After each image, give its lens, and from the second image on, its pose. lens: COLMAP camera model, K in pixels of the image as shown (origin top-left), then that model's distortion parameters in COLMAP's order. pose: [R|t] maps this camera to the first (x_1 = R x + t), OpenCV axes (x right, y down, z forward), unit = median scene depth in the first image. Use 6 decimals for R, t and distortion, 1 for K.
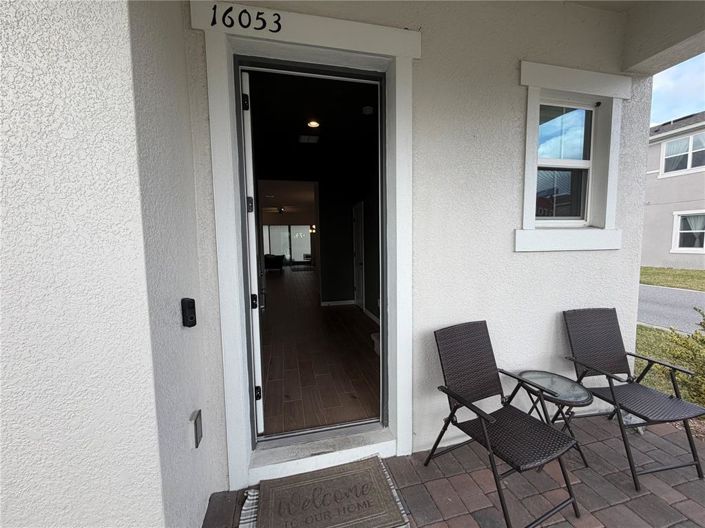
lens RADIAL K [[278.6, 0, 352.5], [0, 278.6, 264.0], [0, 0, 1]] dist [0.001806, 0.000179]
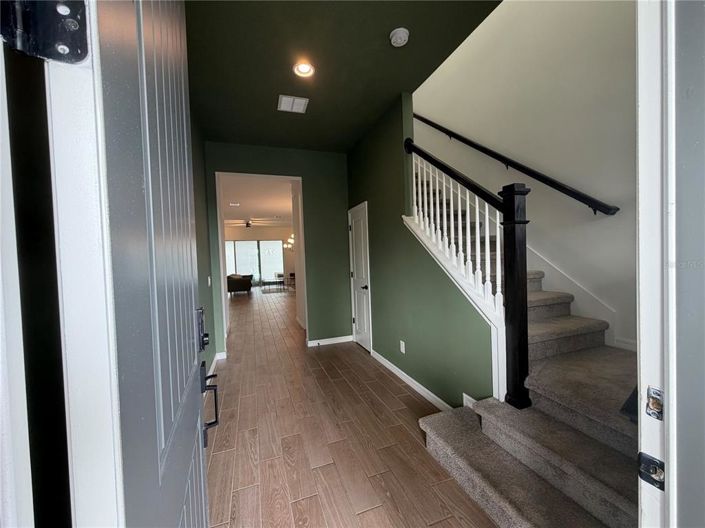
lens RADIAL K [[278.6, 0, 352.5], [0, 278.6, 264.0], [0, 0, 1]] dist [0.001806, 0.000179]
pose [[0.993878, -0.025407, 0.107520, -0.034180], [0.031364, 0.998044, -0.054074, -0.010395], [-0.105936, 0.057116, 0.992731, 0.123619]]
